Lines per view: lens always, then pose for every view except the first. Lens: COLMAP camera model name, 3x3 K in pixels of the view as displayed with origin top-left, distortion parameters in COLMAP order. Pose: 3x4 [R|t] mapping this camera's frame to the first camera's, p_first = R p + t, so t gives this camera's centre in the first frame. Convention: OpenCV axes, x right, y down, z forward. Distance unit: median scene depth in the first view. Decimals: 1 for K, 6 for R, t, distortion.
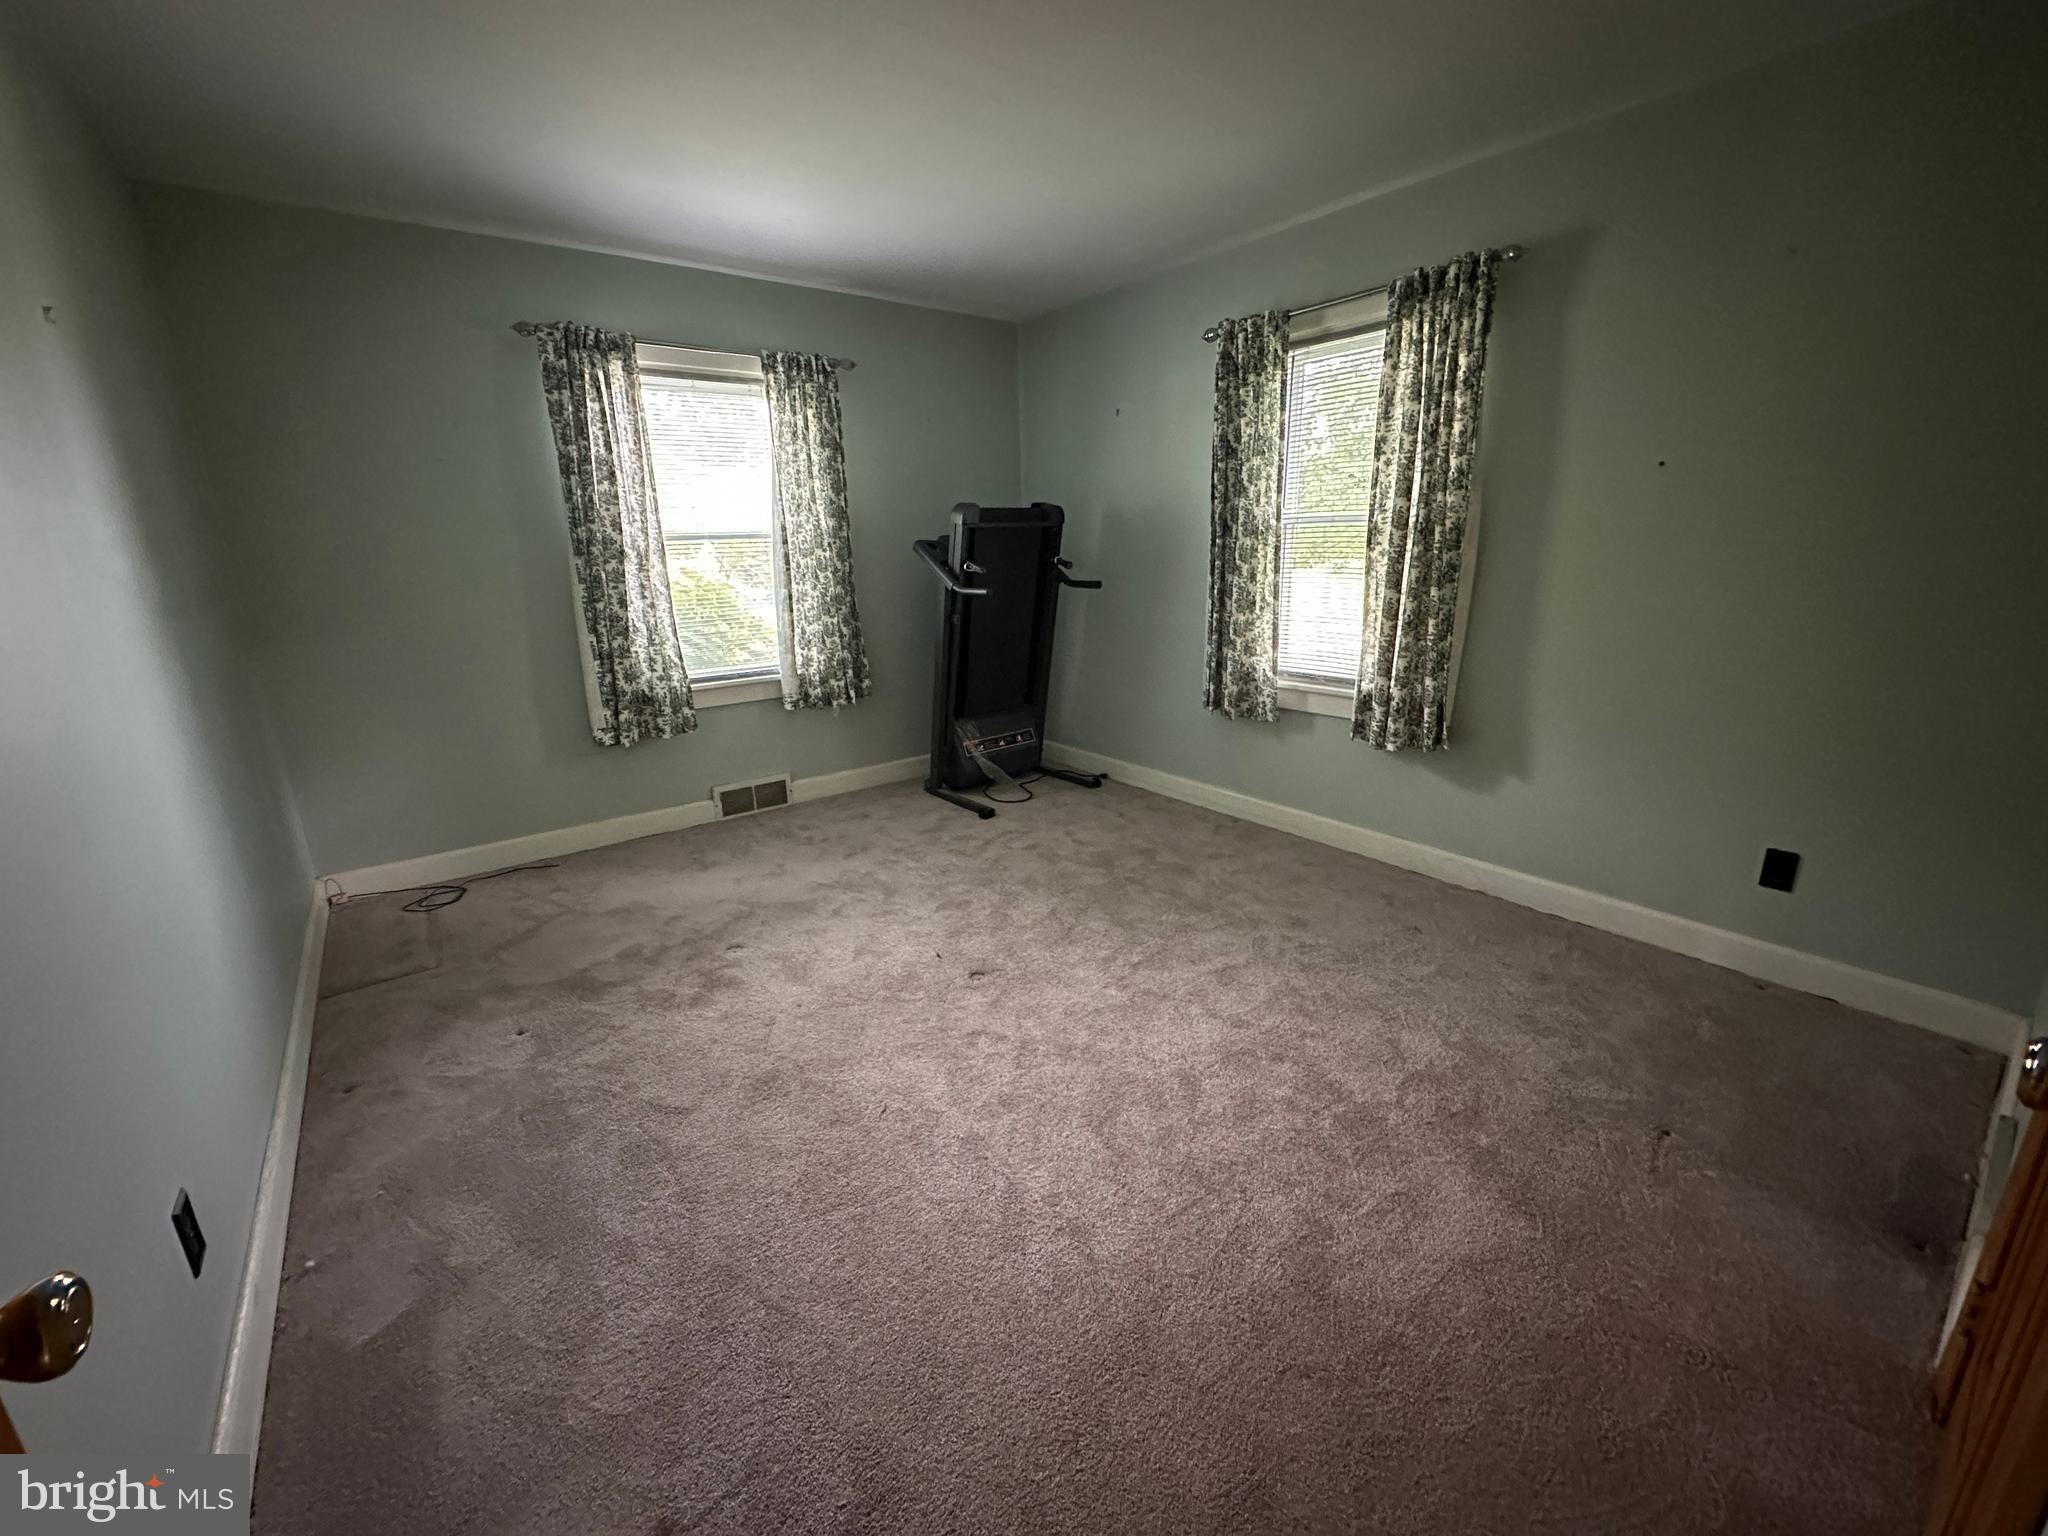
lens RADIAL K [[814.2, 0, 1020.8], [0, 814.2, 757.0], [0, 0, 1]] dist [-0.002872, 0.000299]
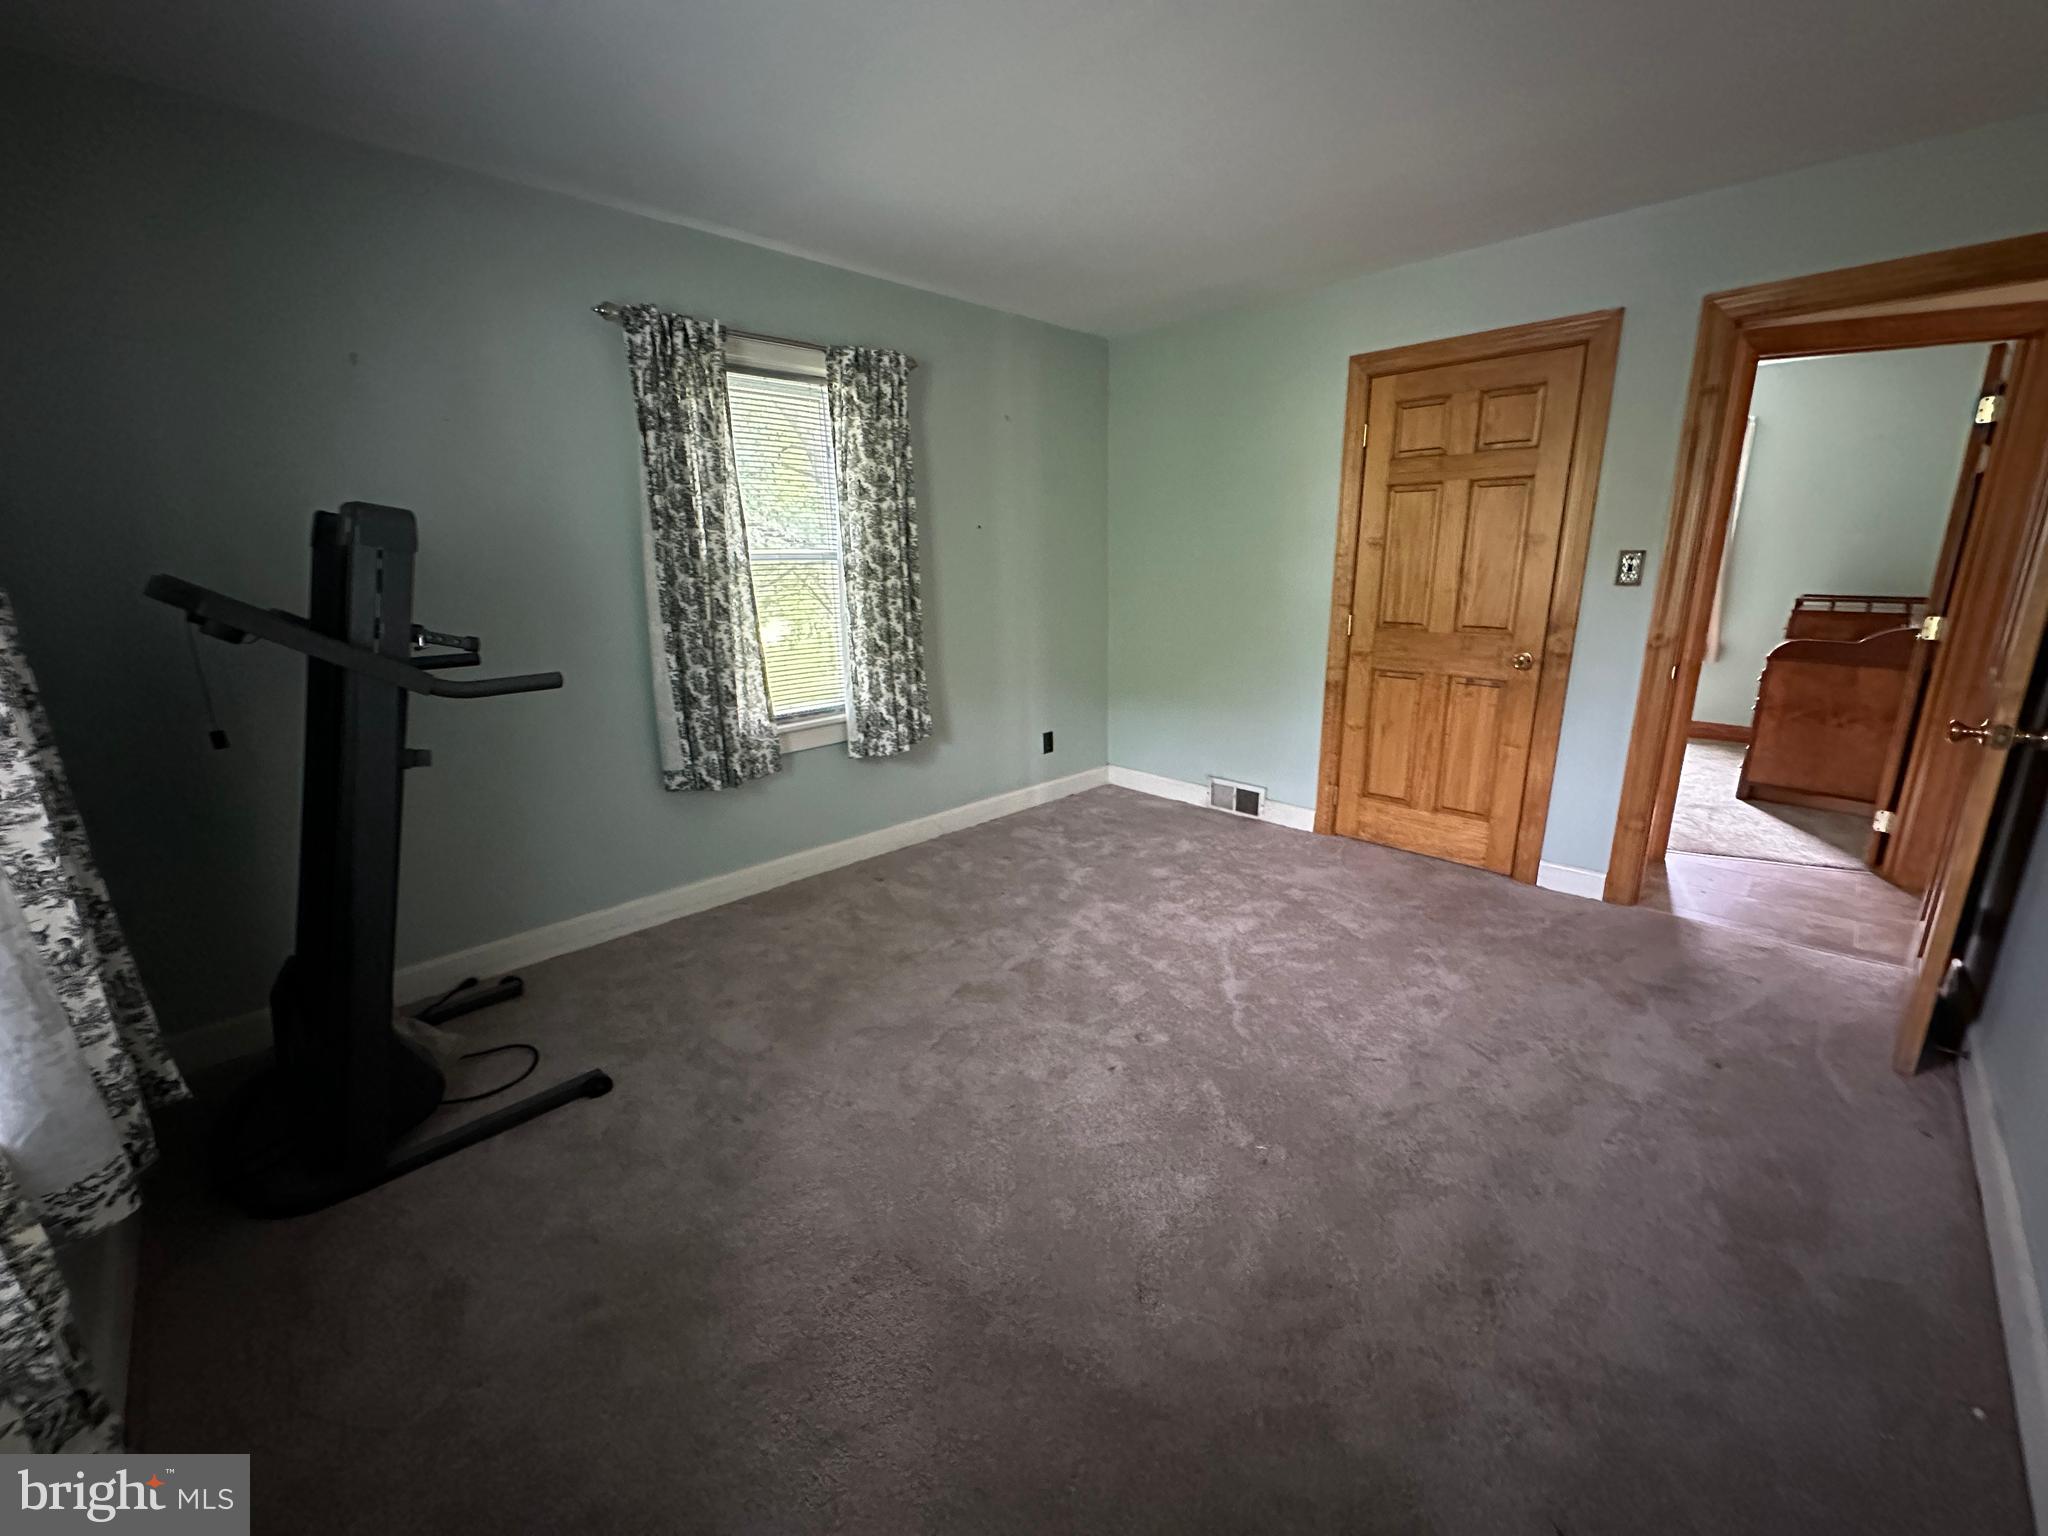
lens RADIAL K [[814.2, 0, 1028.6], [0, 814.2, 759.6], [0, 0, 1]] dist [-0.002872, 0.000299]
pose [[-0.127048, -0.216628, 0.967952, -0.632586], [0.277654, 0.929081, 0.244372, -0.207996], [-0.952243, 0.299802, -0.057890, 0.794767]]
